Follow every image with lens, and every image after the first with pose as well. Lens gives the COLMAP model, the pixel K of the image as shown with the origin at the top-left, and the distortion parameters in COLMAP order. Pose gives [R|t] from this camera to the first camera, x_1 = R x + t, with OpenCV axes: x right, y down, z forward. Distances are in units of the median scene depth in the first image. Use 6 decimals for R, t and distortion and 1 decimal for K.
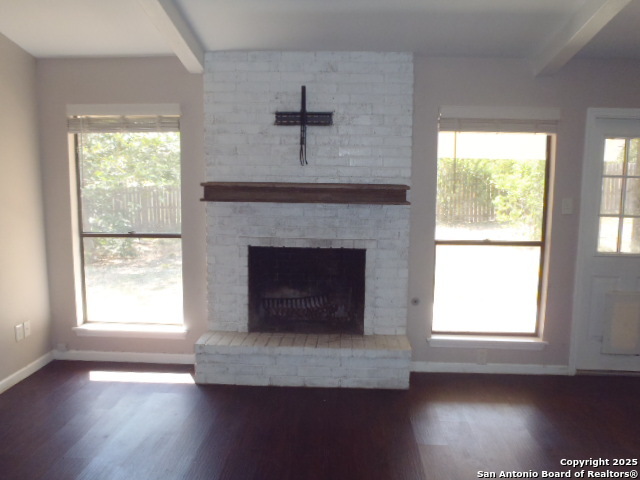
lens RADIAL K [[545.7, 0, 318.9], [0, 545.7, 242.2], [0, 0, 1]] dist [-0.075440, 0.066423]
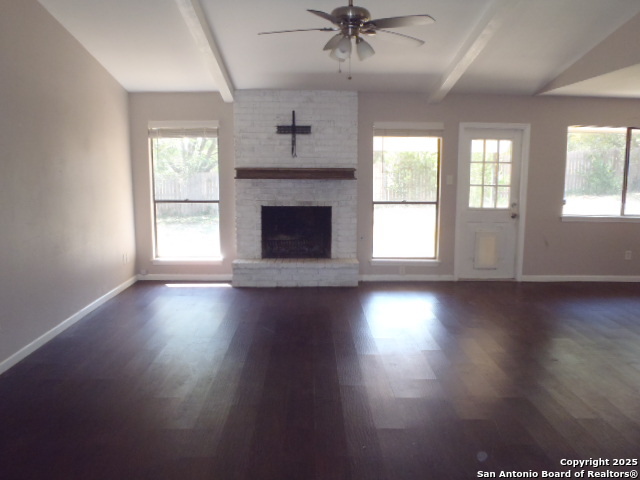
lens RADIAL K [[545.7, 0, 321.6], [0, 545.7, 238.5], [0, 0, 1]] dist [-0.075440, 0.066423]
pose [[0.997515, -0.016937, 0.068387, -0.062184], [0.016236, 0.999810, 0.010791, 0.092455], [-0.068557, -0.009654, 0.997600, -0.683678]]
